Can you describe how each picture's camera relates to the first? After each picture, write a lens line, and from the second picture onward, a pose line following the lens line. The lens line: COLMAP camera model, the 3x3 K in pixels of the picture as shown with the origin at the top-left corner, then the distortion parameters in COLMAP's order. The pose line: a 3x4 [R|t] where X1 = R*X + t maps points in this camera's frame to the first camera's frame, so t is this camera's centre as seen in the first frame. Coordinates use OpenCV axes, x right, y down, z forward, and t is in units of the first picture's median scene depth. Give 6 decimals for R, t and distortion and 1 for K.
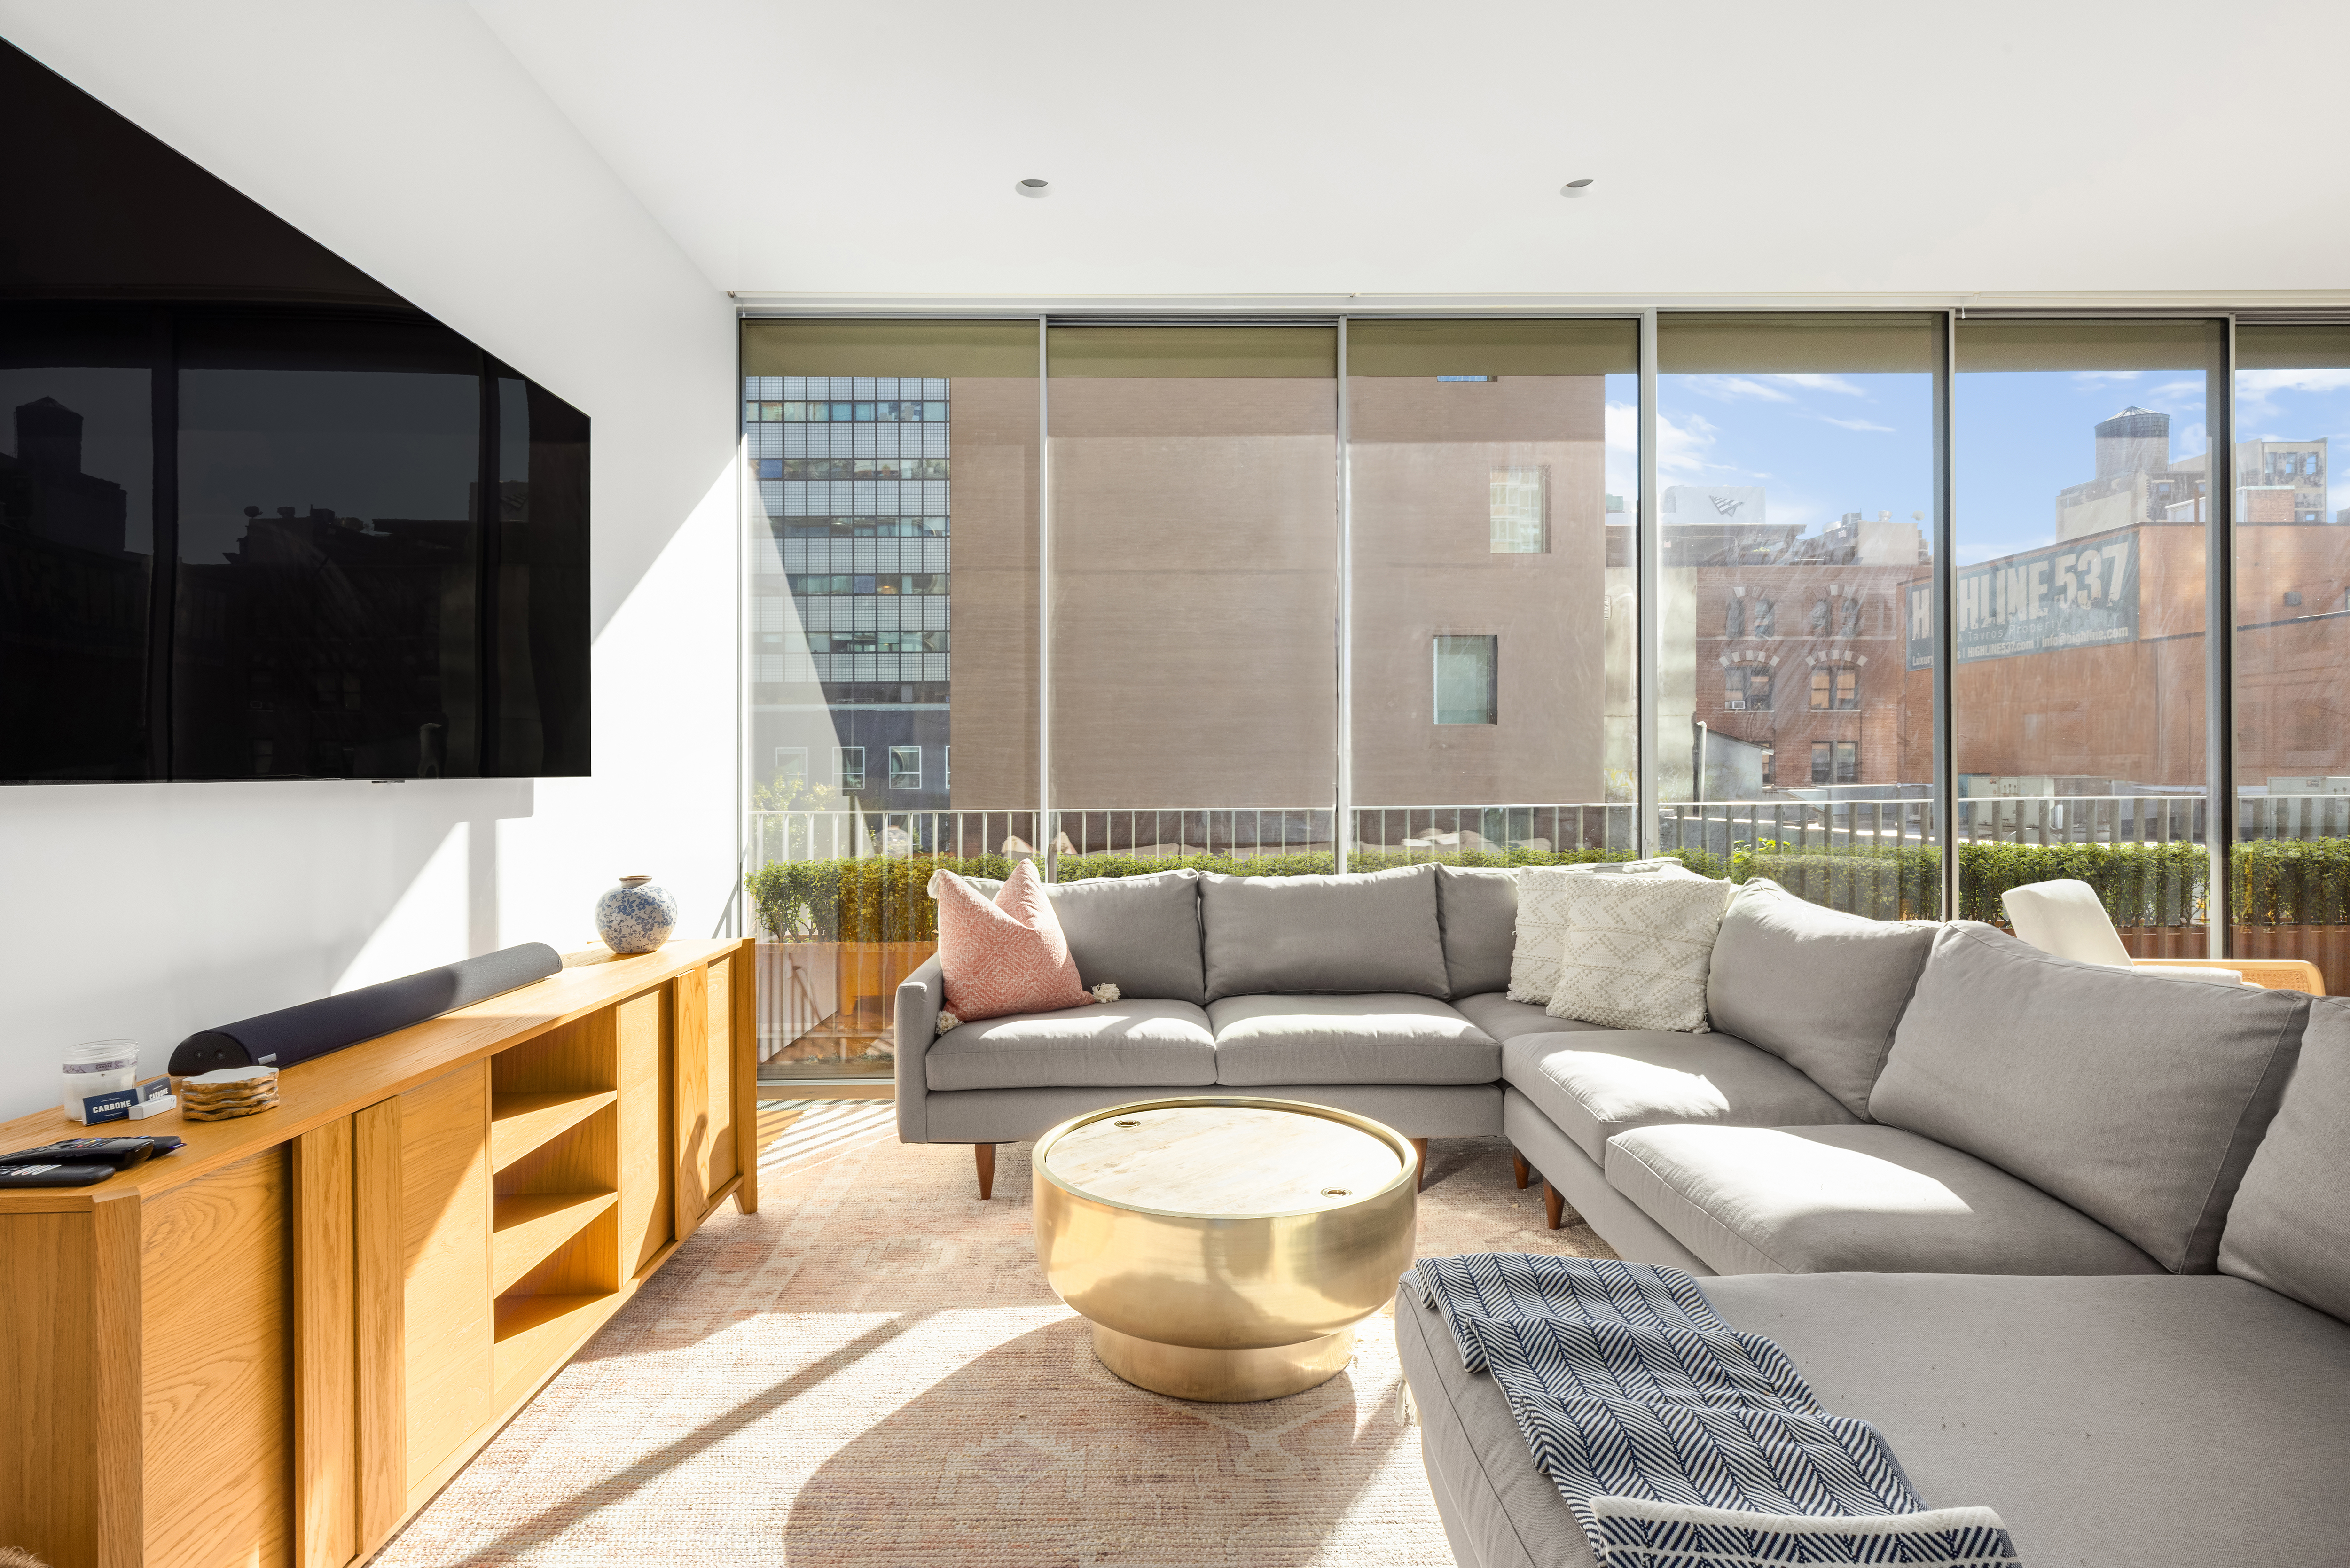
lens RADIAL K [[1207.0, 0, 1176.7], [0, 1207.0, 780.4], [0, 0, 1]] dist [0.004648, -0.004318]
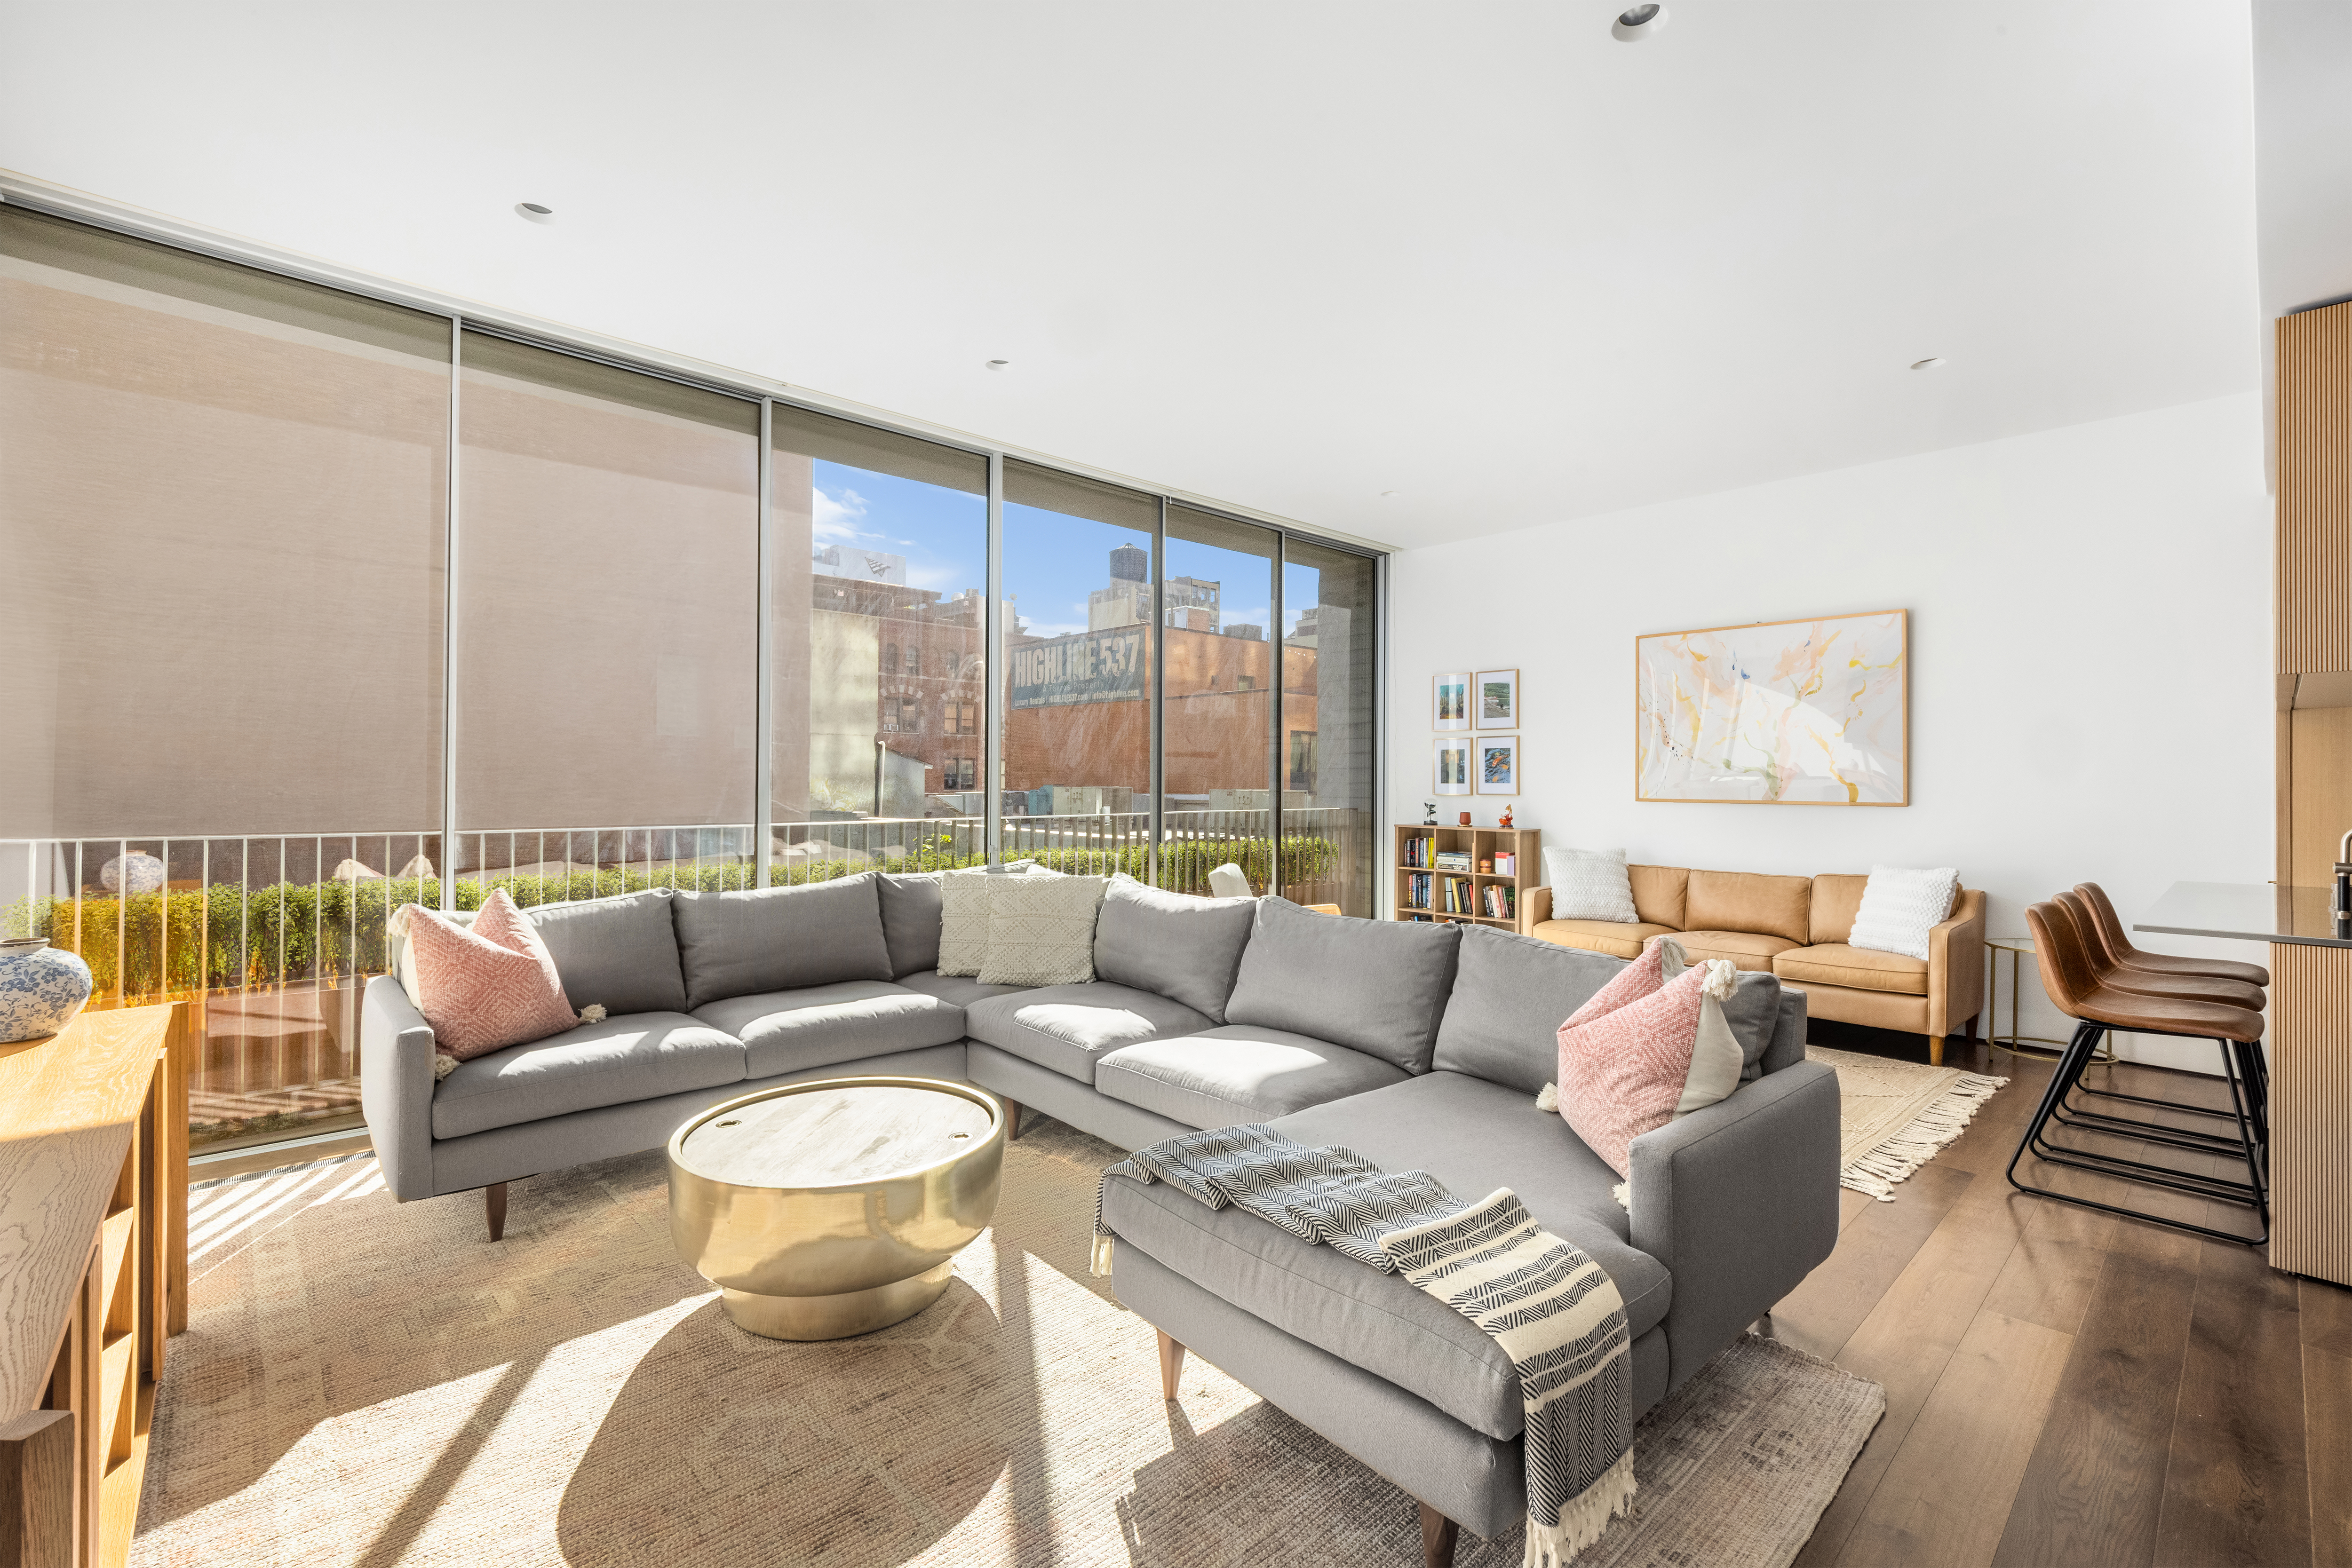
lens RADIAL K [[1016.5, 0, 1176.4], [0, 1016.5, 780.8], [0, 0, 1]] dist [0.003536, -0.002394]
pose [[0.752290, 0.013441, 0.658696, -0.297518], [-0.010291, 0.999910, -0.008650, -0.023041], [-0.658752, -0.000272, 0.752360, 0.021571]]
